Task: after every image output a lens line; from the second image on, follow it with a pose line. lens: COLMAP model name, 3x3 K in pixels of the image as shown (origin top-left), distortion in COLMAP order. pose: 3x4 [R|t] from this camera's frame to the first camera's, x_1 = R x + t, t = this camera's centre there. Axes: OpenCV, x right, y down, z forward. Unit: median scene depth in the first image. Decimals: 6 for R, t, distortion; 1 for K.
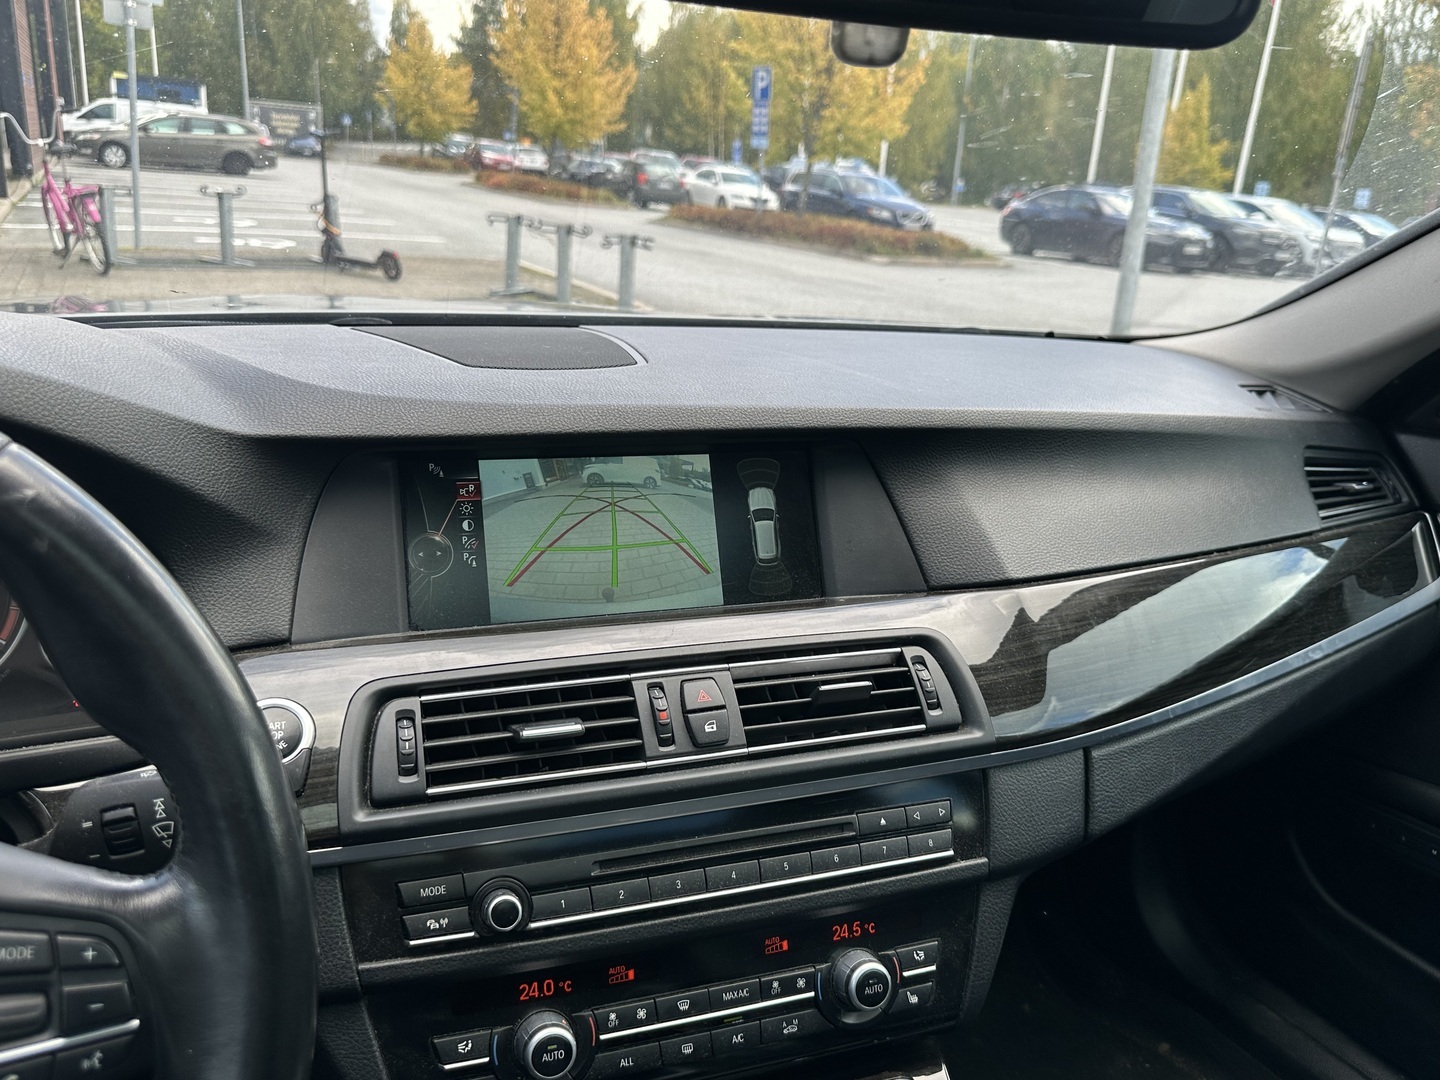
lens RADIAL K [[1178.0, 0, 720.0], [0, 1178.0, 540.0], [0, 0, 1]] dist [0.128289, -0.271671]
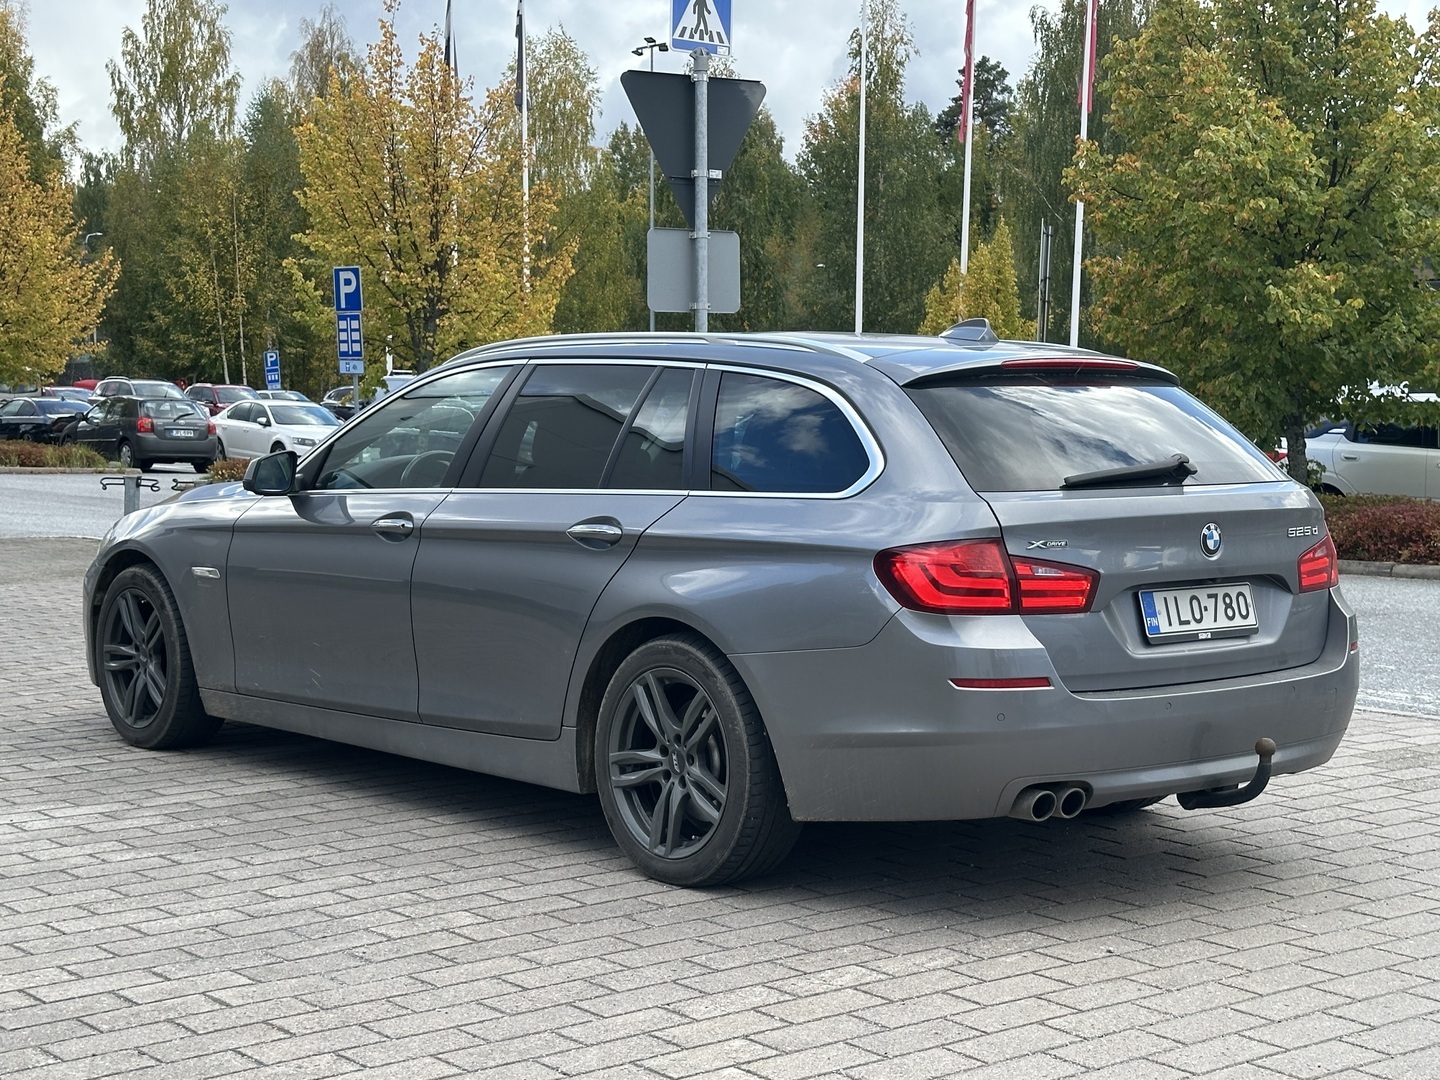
lens RADIAL K [[2331.6, 0, 720.0], [0, 2331.6, 540.0], [0, 0, 1]] dist [0.081576, -0.123553]
pose [[0.975722, -0.075595, 0.205553, -0.113151], [0.121168, 0.968146, -0.219113, 0.230777], [-0.182441, 0.238700, 0.953802, -0.811745]]
